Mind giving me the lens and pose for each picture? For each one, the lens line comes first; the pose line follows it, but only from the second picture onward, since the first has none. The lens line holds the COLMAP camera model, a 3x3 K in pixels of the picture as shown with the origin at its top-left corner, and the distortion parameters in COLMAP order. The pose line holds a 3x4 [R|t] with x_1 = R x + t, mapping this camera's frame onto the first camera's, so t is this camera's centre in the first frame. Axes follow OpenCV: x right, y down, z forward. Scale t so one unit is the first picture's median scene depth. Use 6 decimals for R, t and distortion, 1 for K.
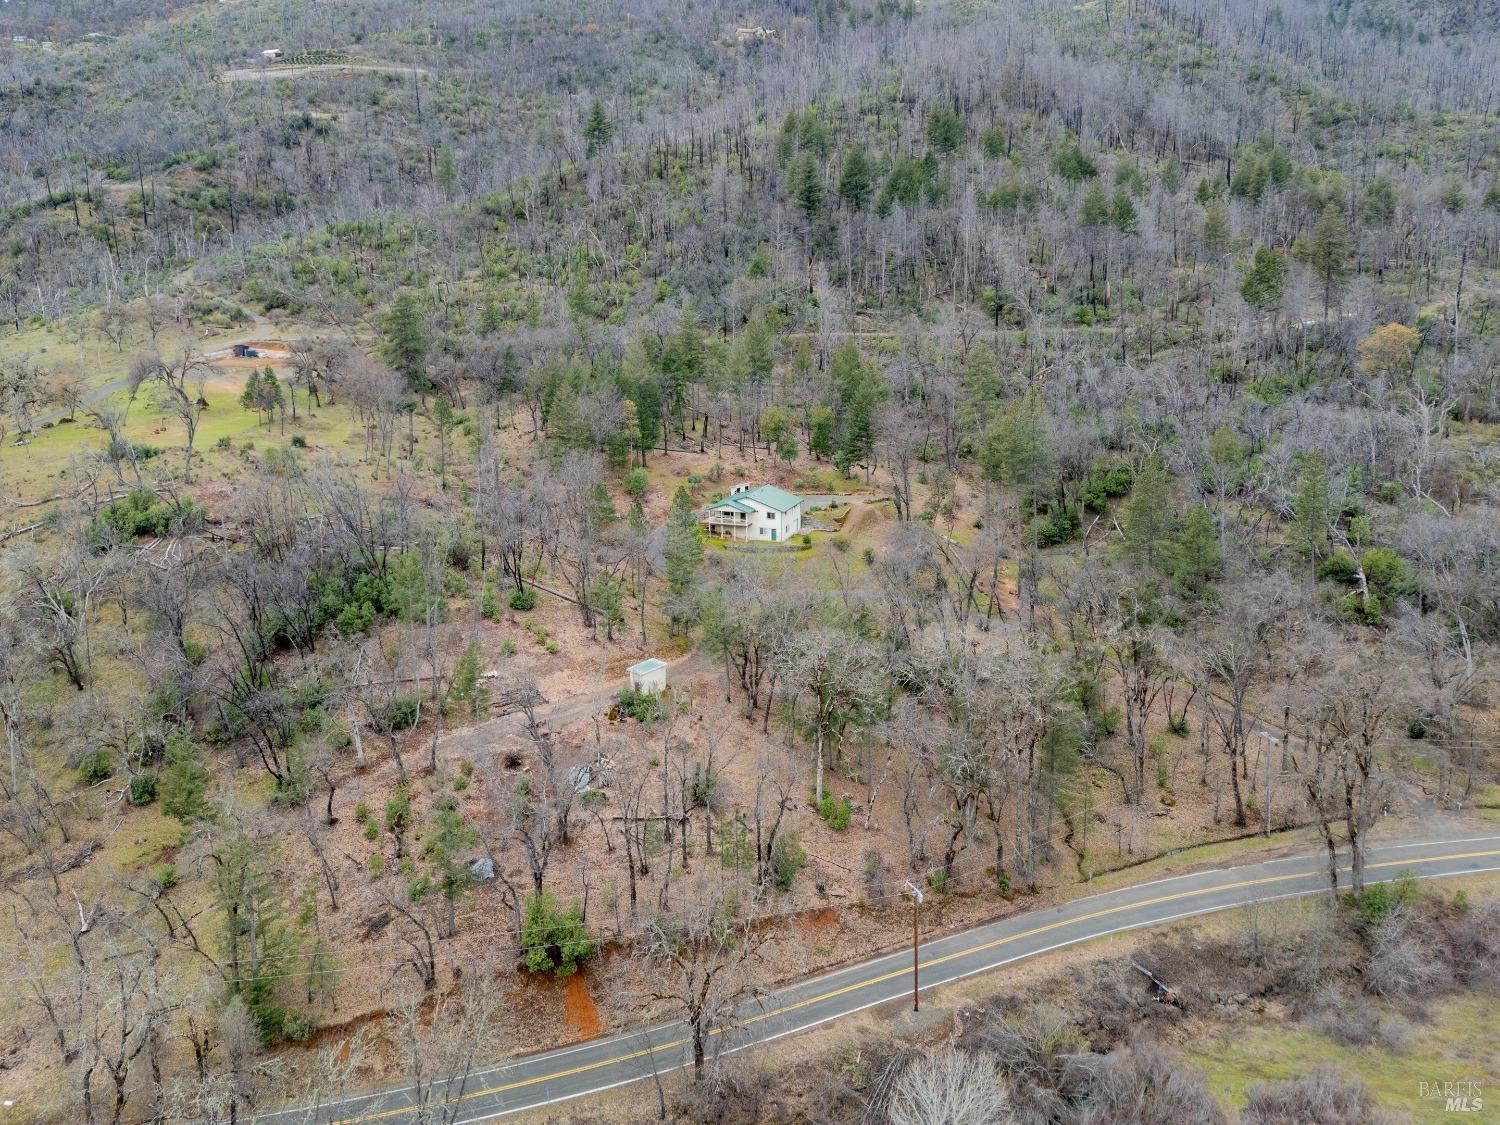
lens RADIAL K [[1138.1, 0, 743.7], [0, 1138.1, 504.4], [0, 0, 1]] dist [0.032880, -0.004455]
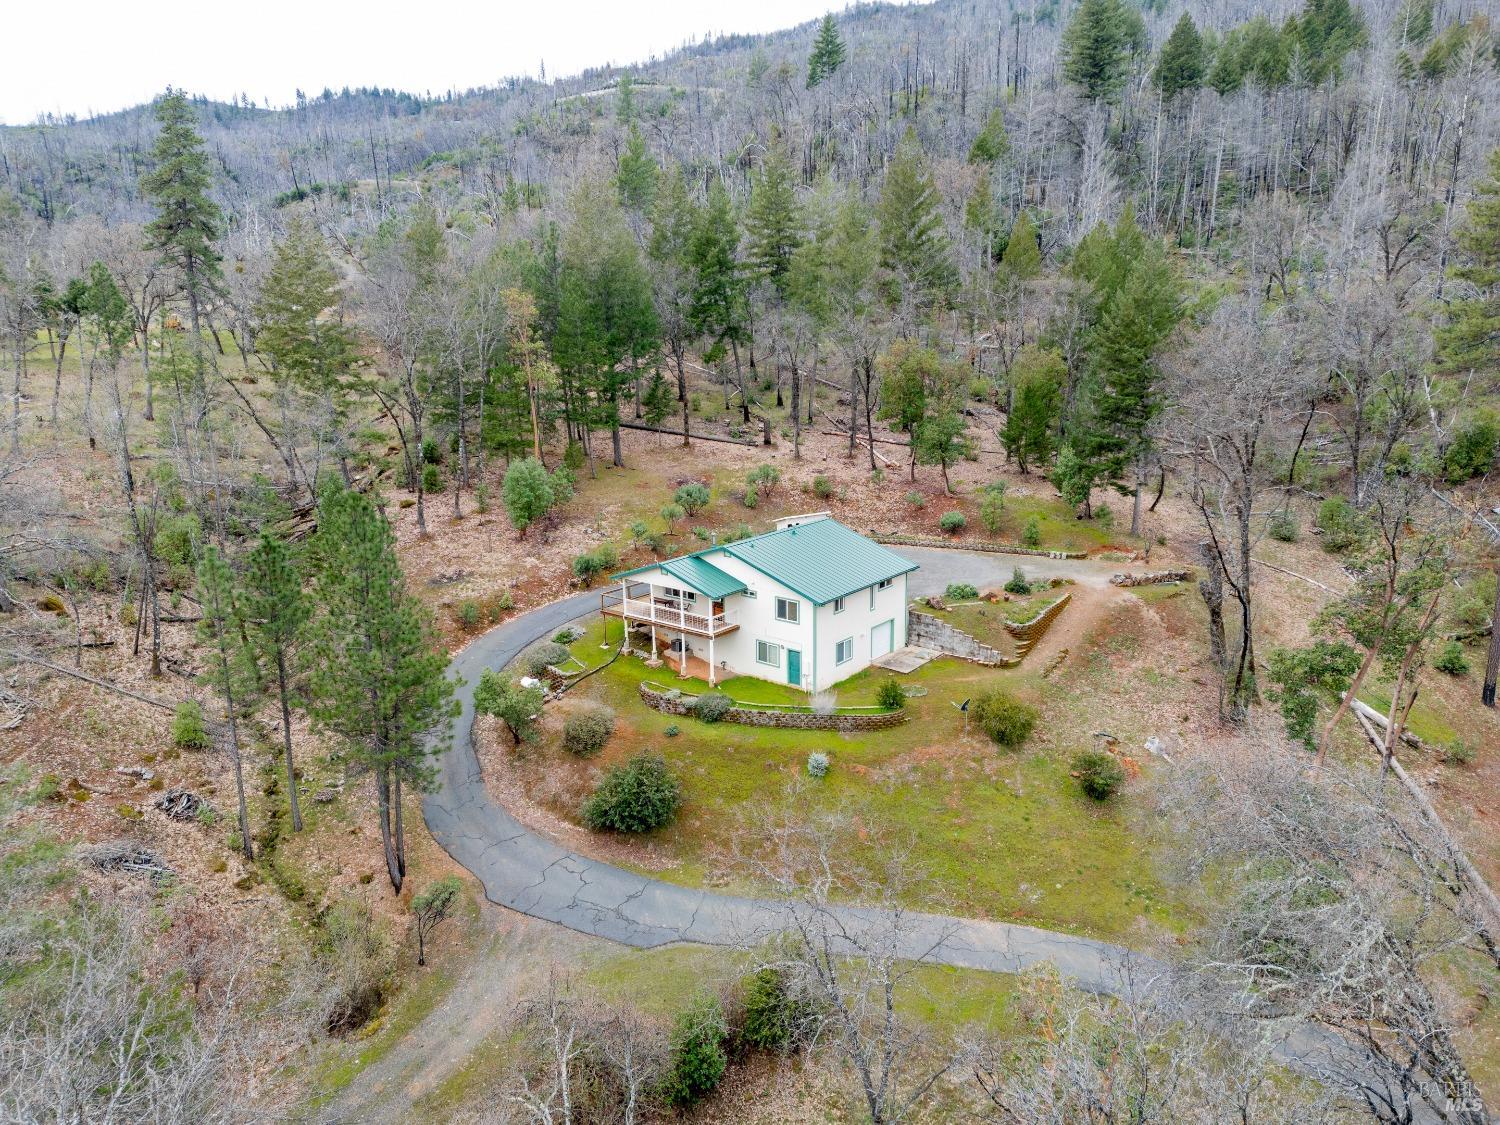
lens RADIAL K [[1020.7, 0, 750.0], [0, 1020.7, 562.5], [0, 0, 1]] dist [0.008039, -0.000463]
pose [[0.955991, 0.069875, -0.284952, 0.091971], [-0.063860, 0.997497, 0.030360, -0.011253], [0.286360, -0.010827, 0.958061, 0.687365]]
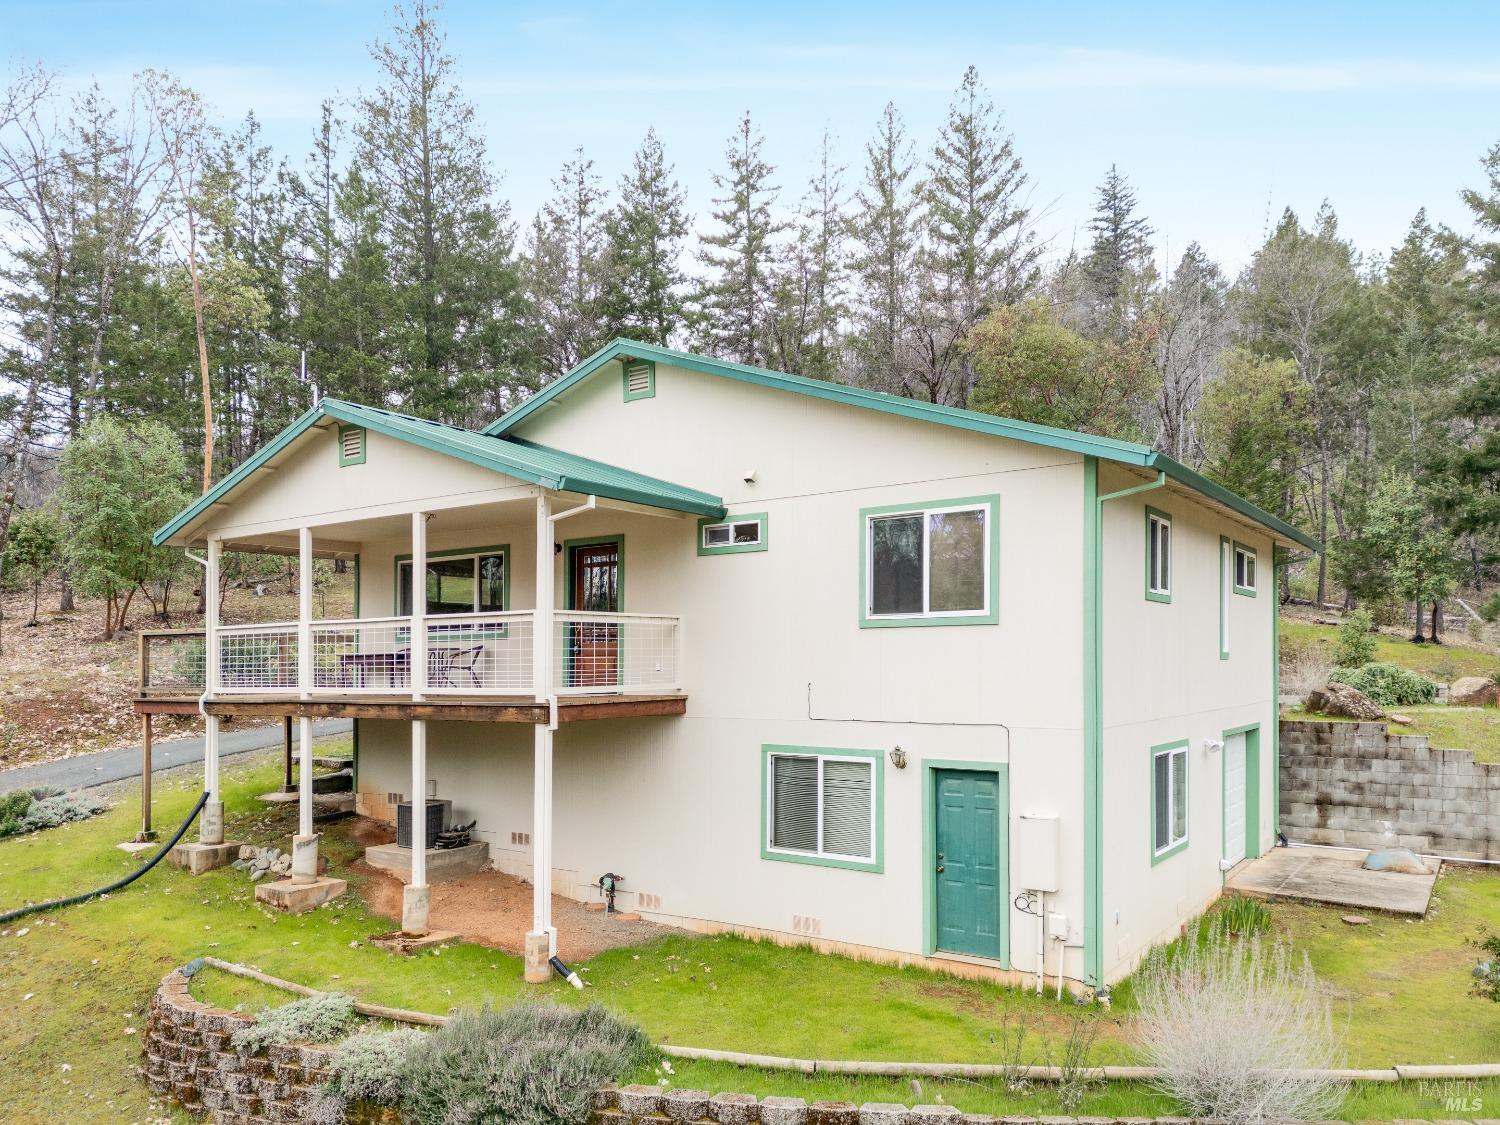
lens RADIAL K [[1100.1, 0, 753.5], [0, 1100.1, 635.7], [0, 0, 1]] dist [0.025994, -0.002051]
pose [[0.977219, 0.009933, -0.212001, 0.026486], [-0.060701, 0.970258, -0.234340, 0.028288], [0.203368, 0.241870, 0.948757, 0.899294]]
